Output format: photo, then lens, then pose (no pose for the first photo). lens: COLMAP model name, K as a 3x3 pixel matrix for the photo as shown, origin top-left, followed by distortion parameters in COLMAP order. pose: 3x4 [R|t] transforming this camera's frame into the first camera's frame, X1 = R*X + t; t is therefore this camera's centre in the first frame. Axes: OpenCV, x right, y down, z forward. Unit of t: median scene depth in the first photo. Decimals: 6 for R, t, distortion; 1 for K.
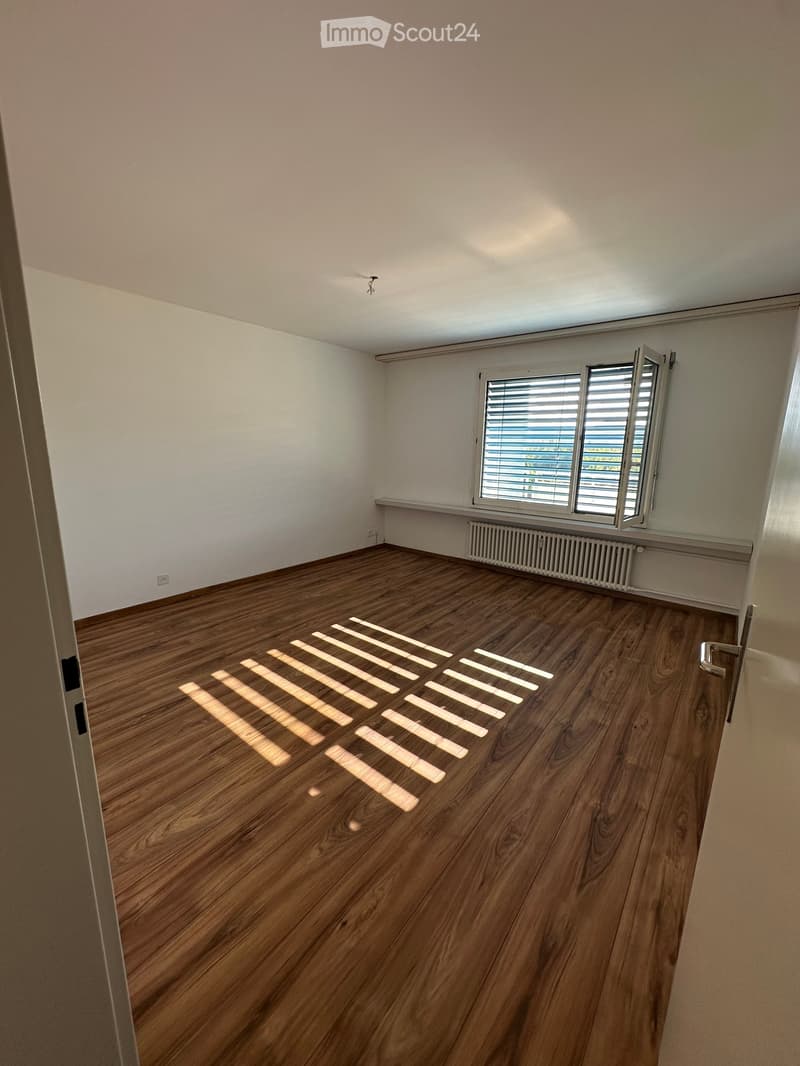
lens RADIAL K [[423.7, 0, 393.4], [0, 423.7, 531.1], [0, 0, 1]] dist [-0.001594, 0.000394]
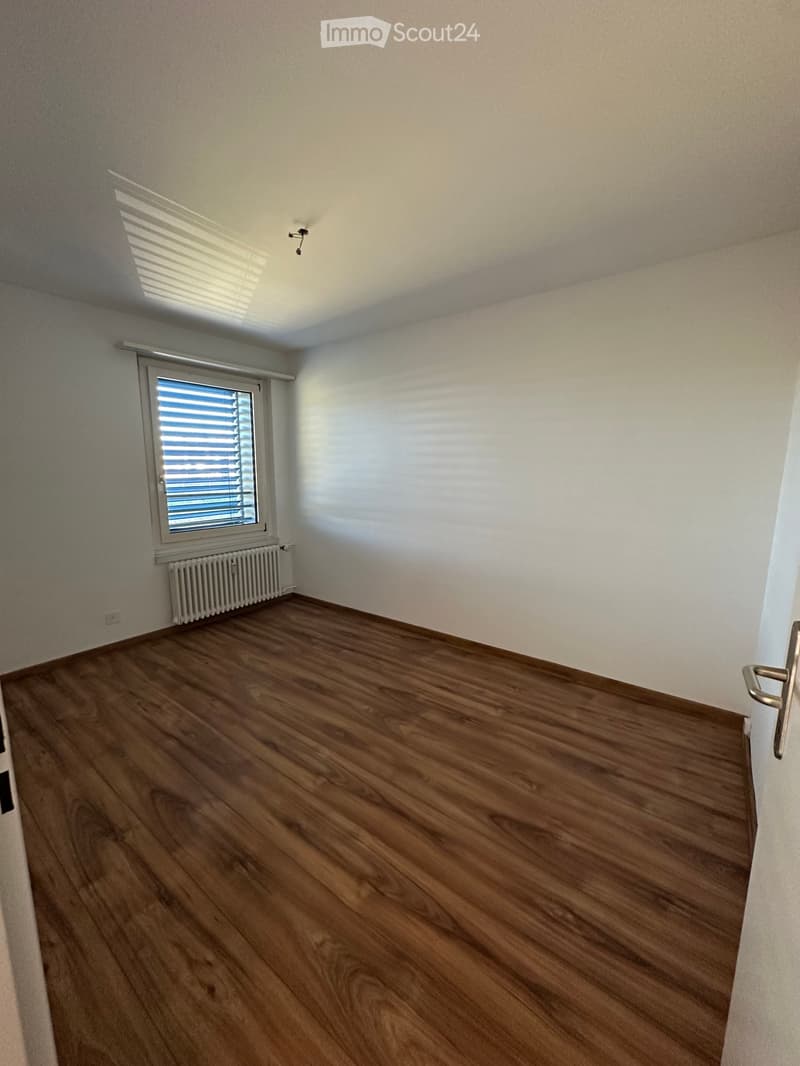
lens RADIAL K [[423.7, 0, 401.3], [0, 423.7, 538.3], [0, 0, 1]] dist [-0.001594, 0.000394]
pose [[0.031046, 0.212029, -0.976770, 0.719459], [-0.114400, 0.971573, 0.207265, -0.180800], [0.992949, 0.105308, 0.054420, 0.964486]]
